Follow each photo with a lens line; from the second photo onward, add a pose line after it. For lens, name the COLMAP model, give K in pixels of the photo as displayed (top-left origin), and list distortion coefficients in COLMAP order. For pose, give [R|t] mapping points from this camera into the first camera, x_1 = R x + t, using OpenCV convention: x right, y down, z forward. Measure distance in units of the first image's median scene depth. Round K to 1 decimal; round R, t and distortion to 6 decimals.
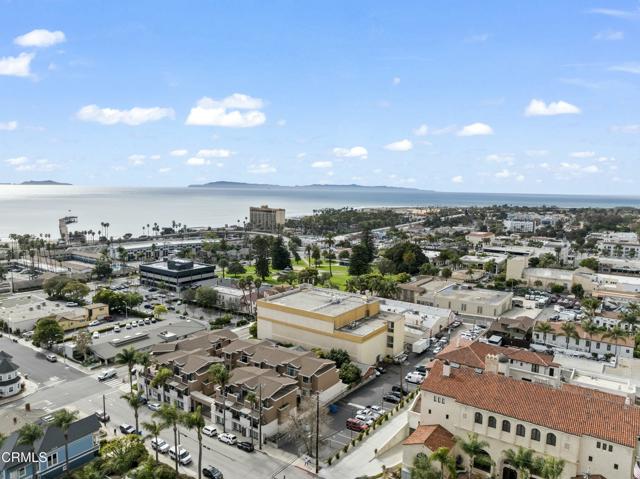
lens RADIAL K [[446.6, 0, 320.0], [0, 446.6, 239.5], [0, 0, 1]] dist [-0.036931, 0.004637]
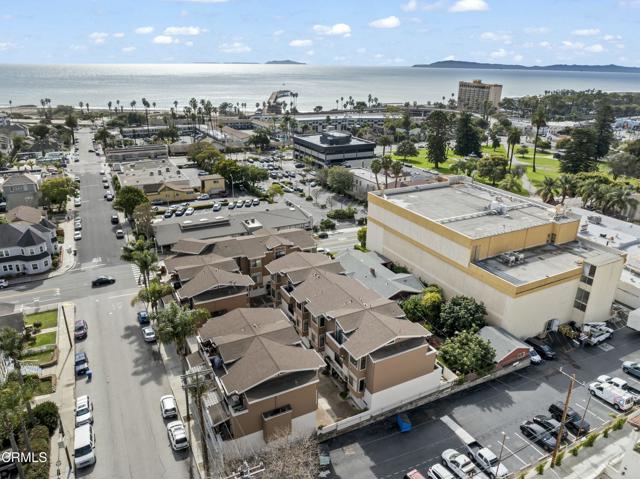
lens RADIAL K [[446.6, 0, 320.0], [0, 446.6, 239.5], [0, 0, 1]] dist [-0.036931, 0.004637]
pose [[0.887276, 0.164166, -0.431034, 0.075701], [-0.050147, 0.963310, 0.263664, 0.028412], [0.458504, -0.212327, 0.862955, 0.329871]]
